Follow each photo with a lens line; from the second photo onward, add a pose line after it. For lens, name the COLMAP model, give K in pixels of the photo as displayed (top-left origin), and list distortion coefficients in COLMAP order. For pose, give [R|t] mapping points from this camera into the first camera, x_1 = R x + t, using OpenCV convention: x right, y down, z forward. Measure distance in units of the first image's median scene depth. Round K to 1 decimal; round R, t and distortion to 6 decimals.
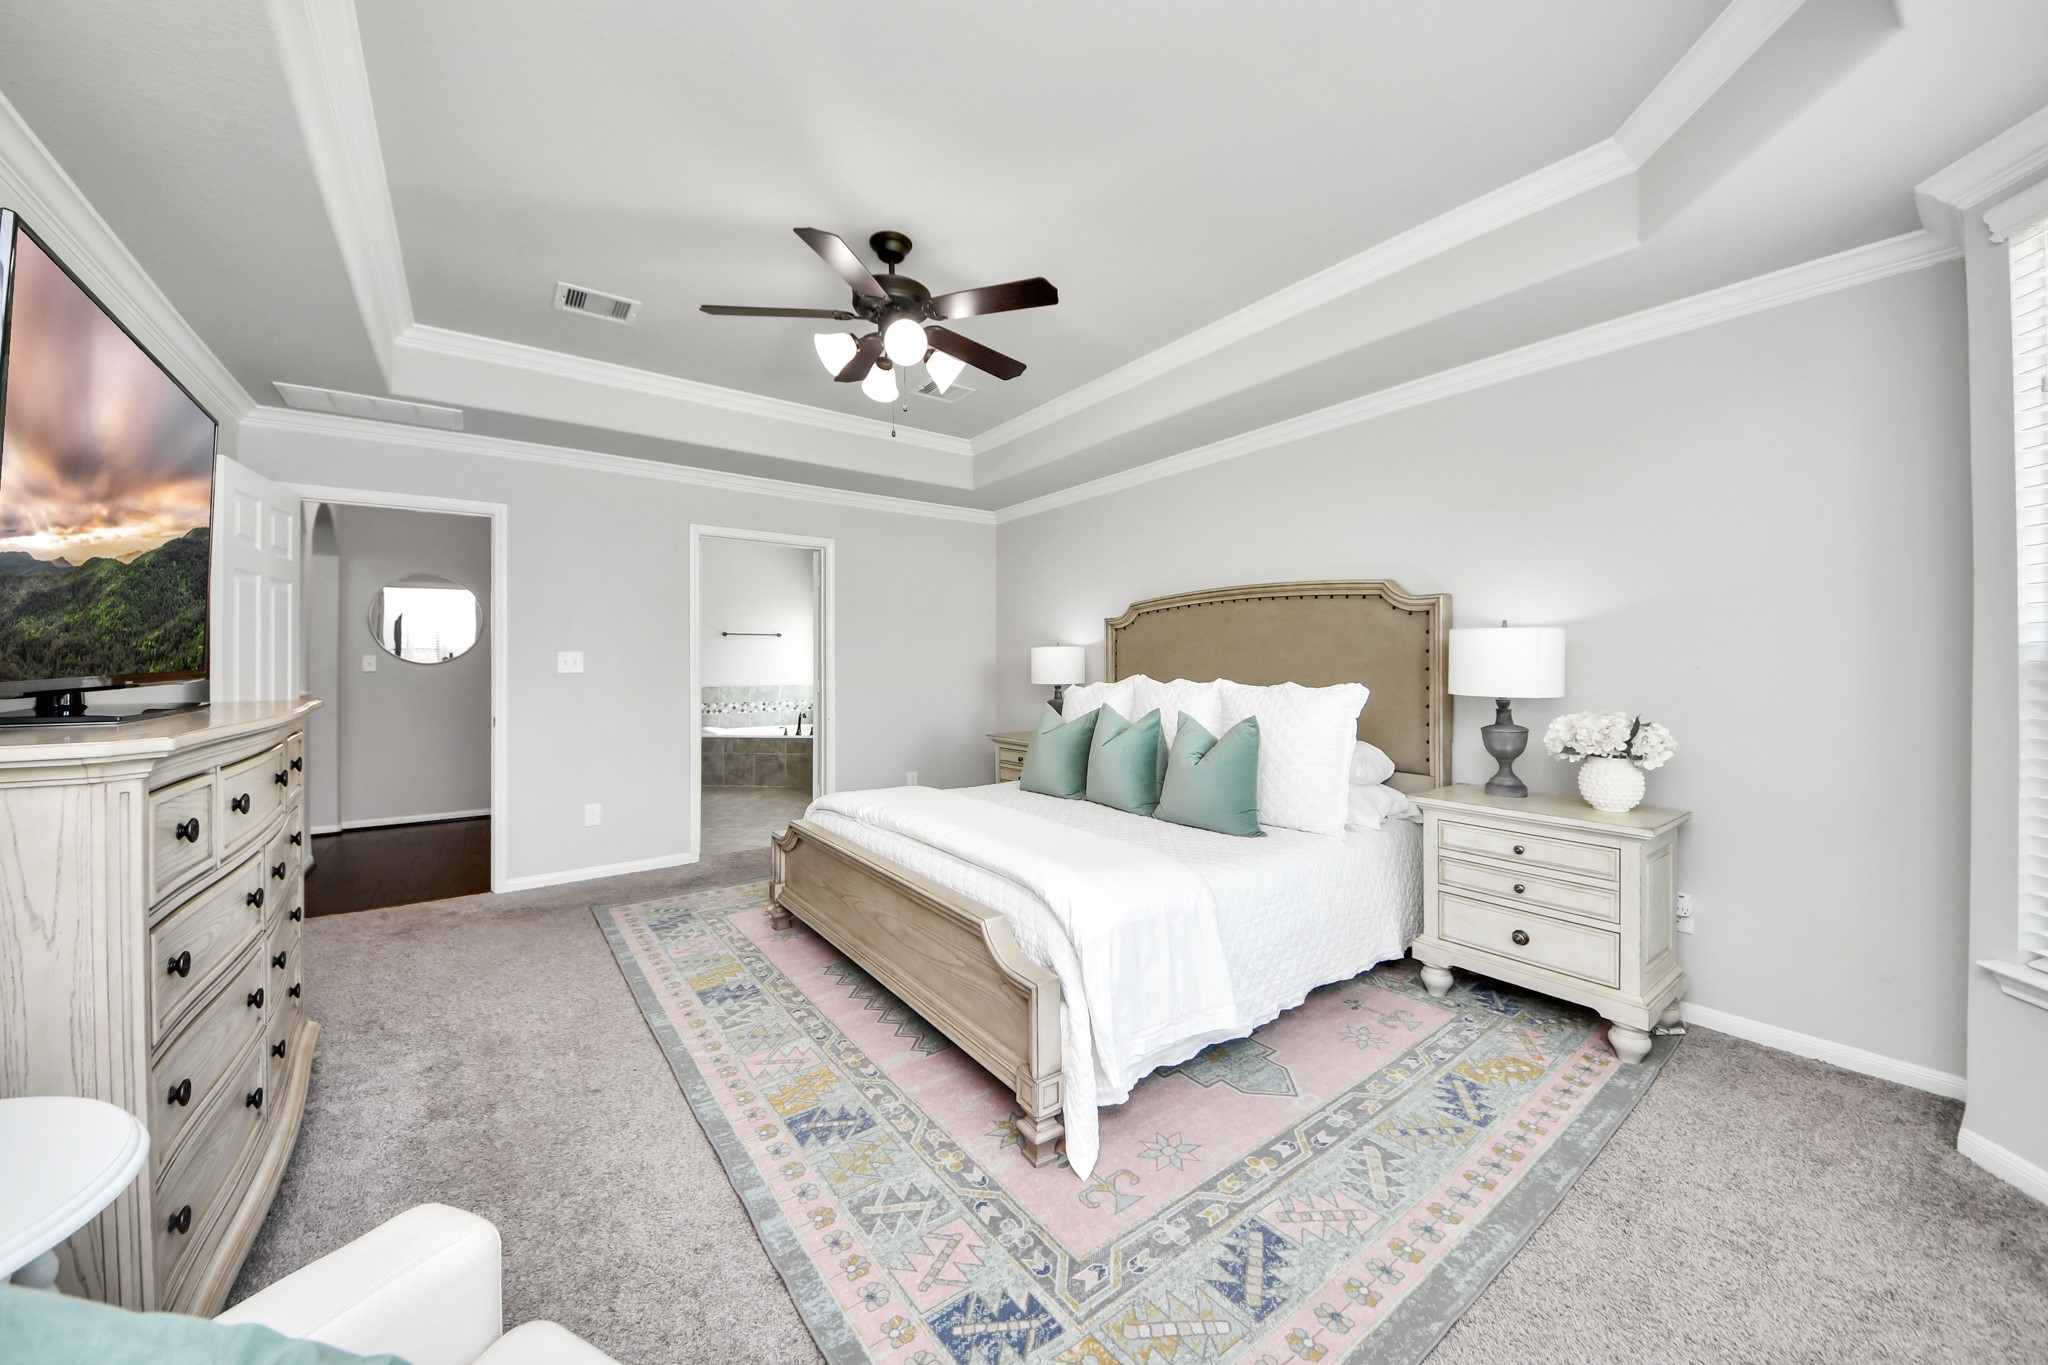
lens RADIAL K [[723.0, 0, 1023.7], [0, 723.0, 690.6], [0, 0, 1]] dist [0.043244, -0.028866]
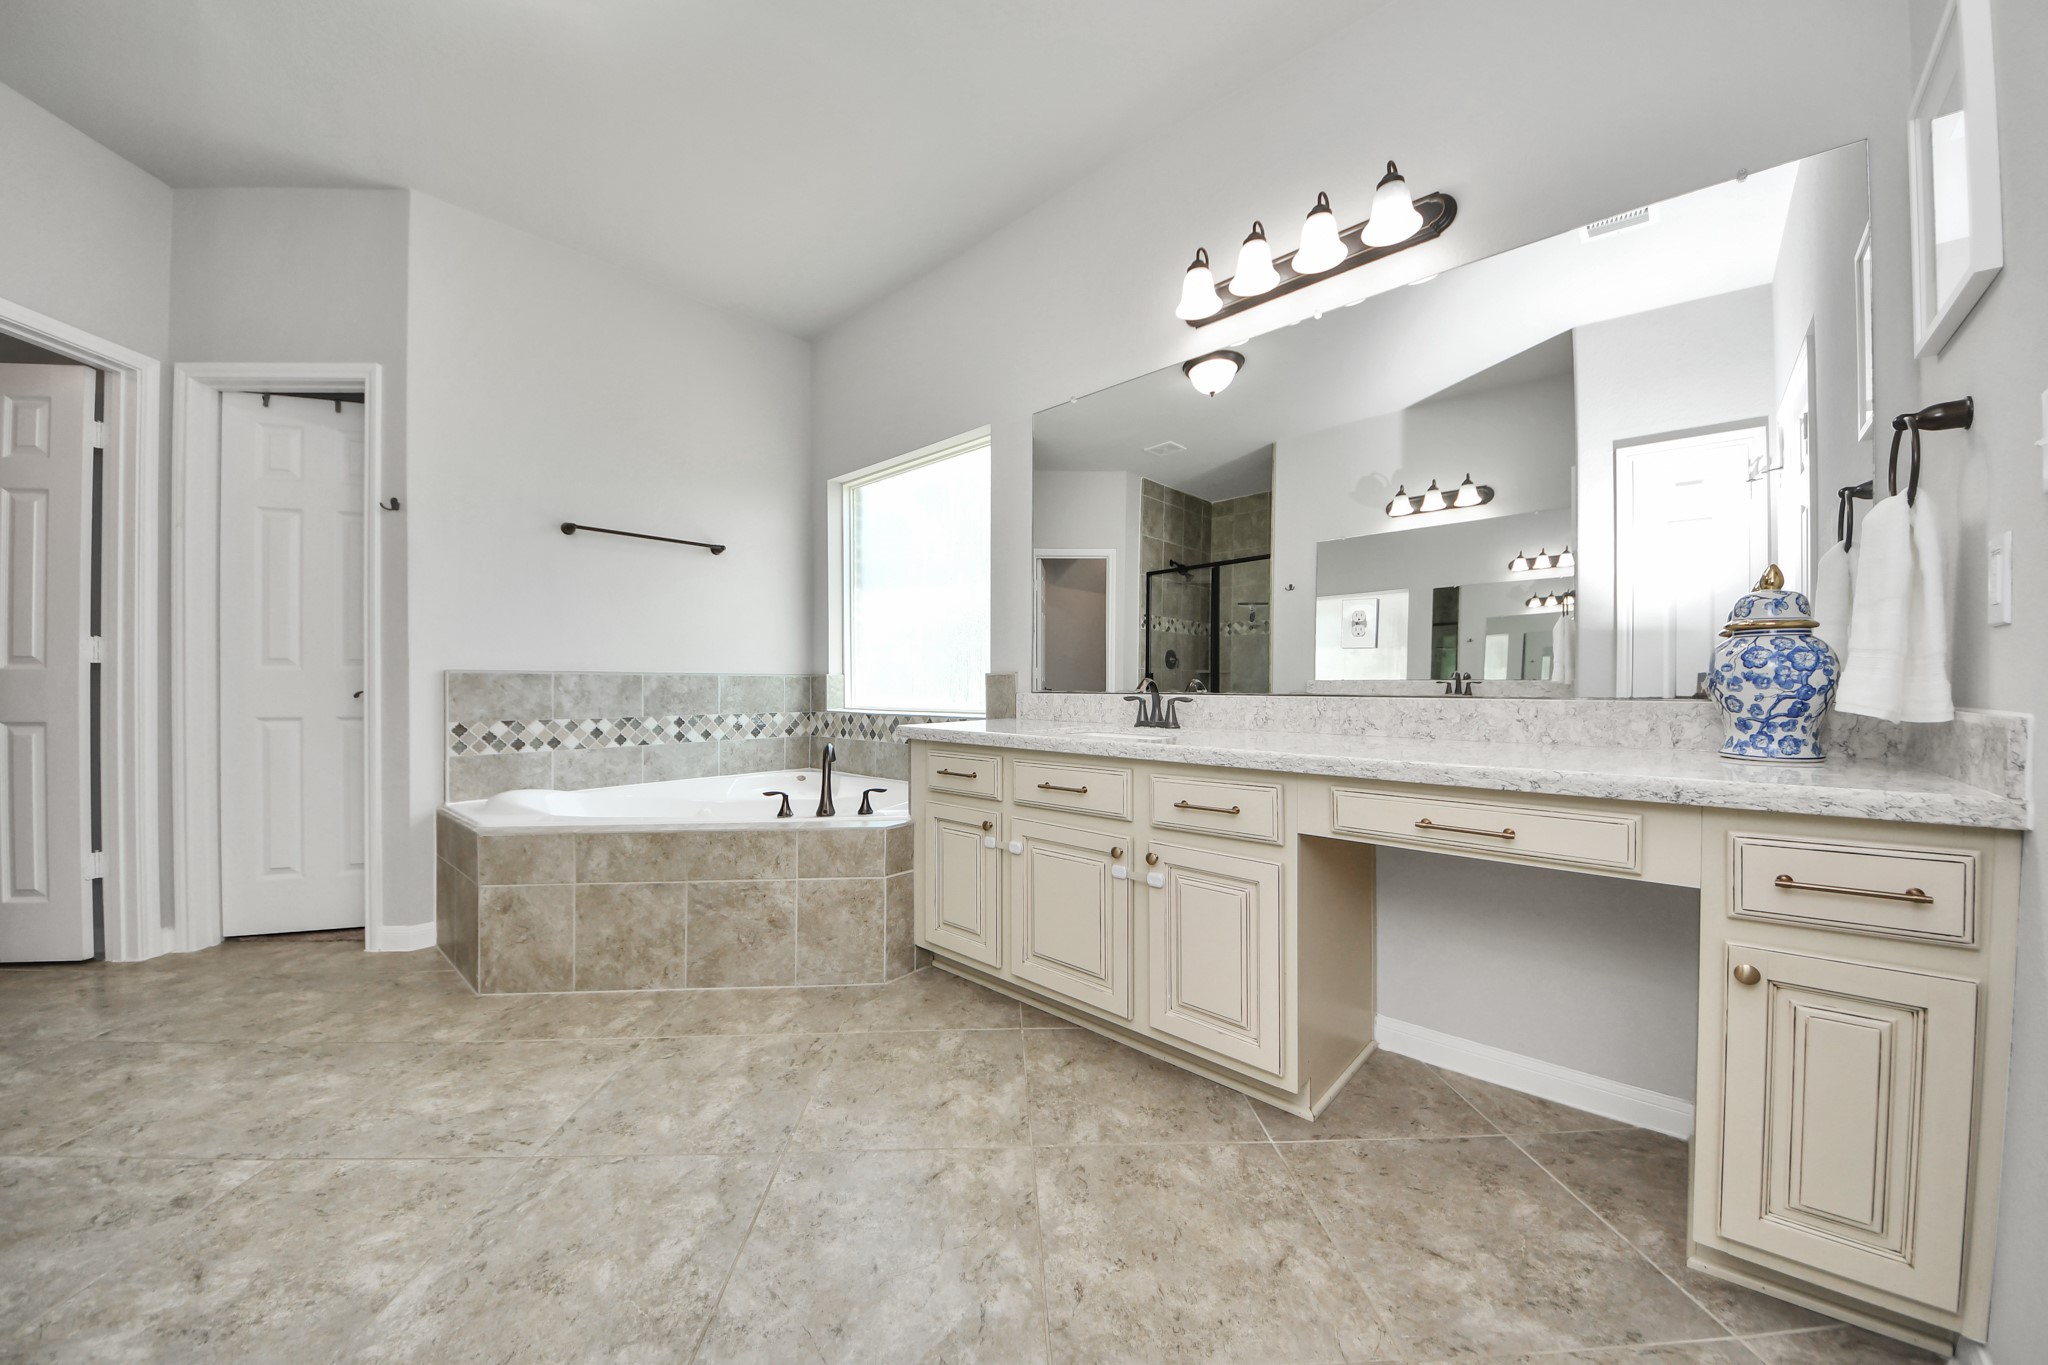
lens RADIAL K [[723.0, 0, 1023.7], [0, 723.0, 690.6], [0, 0, 1]] dist [0.043244, -0.028866]
pose [[0.979782, -0.000544, 0.200065, -0.277352], [0.004589, 0.999794, -0.019753, 0.011352], [-0.200013, 0.020272, 0.979583, 0.633259]]
